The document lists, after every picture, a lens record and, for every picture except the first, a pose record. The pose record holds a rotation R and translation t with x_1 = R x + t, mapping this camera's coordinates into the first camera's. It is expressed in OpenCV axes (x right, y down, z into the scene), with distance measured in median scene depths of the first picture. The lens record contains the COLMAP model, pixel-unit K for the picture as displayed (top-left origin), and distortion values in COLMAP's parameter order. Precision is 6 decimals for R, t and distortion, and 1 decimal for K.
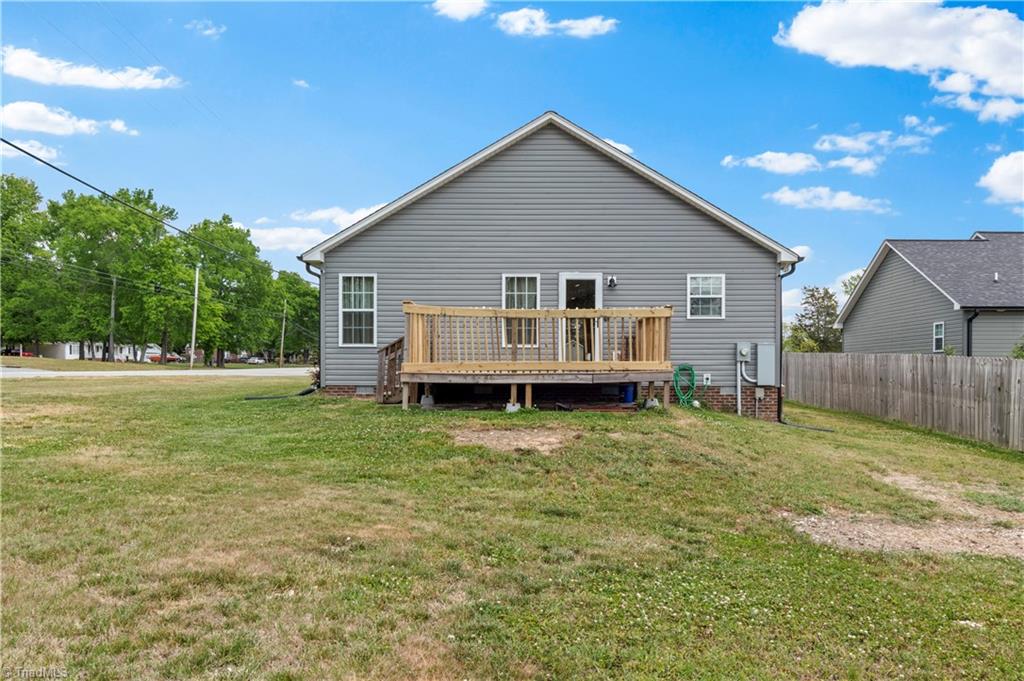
lens RADIAL K [[753.0, 0, 510.3], [0, 753.0, 369.7], [0, 0, 1]] dist [0.011648, 0.002570]
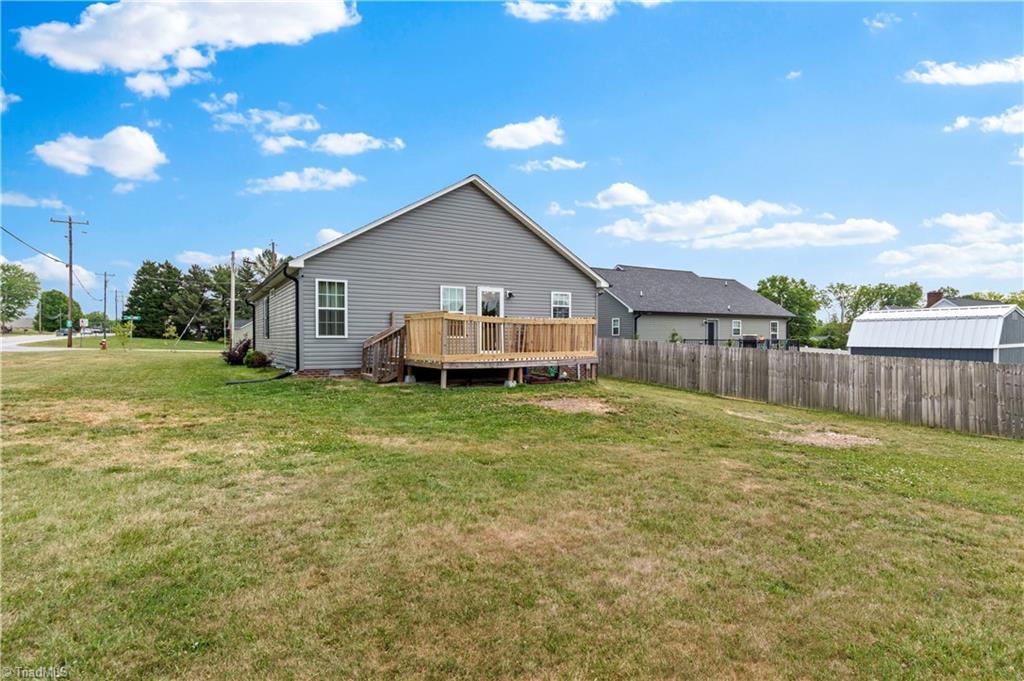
lens RADIAL K [[577.5, 0, 511.2], [0, 577.5, 335.9], [0, 0, 1]] dist [0.005985, 0.003356]
pose [[0.841584, -0.001468, 0.540125, -0.479217], [-0.000196, 0.999995, 0.003023, -0.037159], [-0.540127, -0.002650, 0.841579, 0.029727]]
